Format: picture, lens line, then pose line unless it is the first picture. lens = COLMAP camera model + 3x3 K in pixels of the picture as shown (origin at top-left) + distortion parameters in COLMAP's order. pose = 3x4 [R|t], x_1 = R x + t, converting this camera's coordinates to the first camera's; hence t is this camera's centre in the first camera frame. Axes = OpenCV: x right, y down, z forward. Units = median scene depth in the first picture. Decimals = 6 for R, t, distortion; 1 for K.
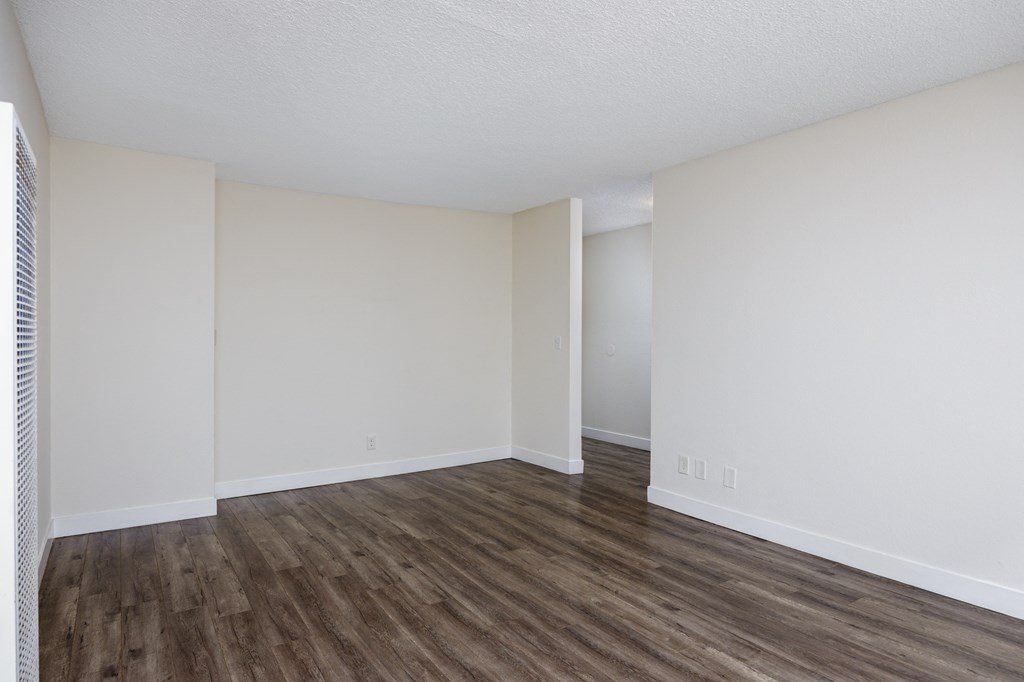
lens RADIAL K [[504.1, 0, 508.6], [0, 504.1, 335.1], [0, 0, 1]] dist [-0.011381, -0.000264]
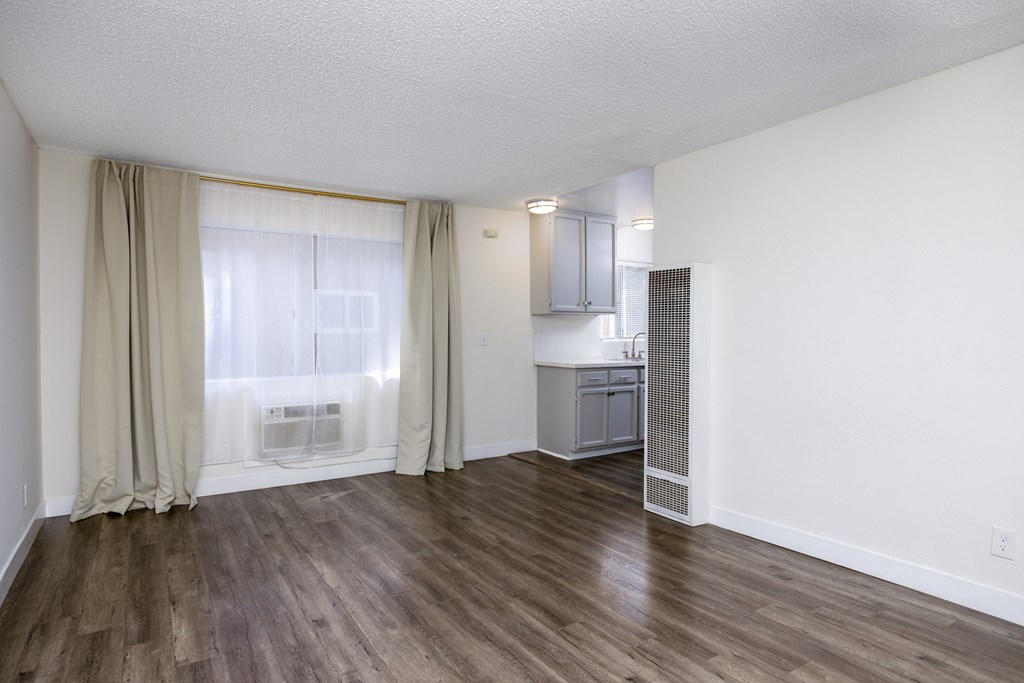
lens RADIAL K [[504.1, 0, 508.6], [0, 504.1, 335.6], [0, 0, 1]] dist [-0.011381, -0.000264]
pose [[-0.999014, -0.000616, 0.044391, -0.071983], [-0.000315, 0.999977, 0.006776, -0.000861], [-0.044394, 0.006755, -0.998991, 1.920828]]
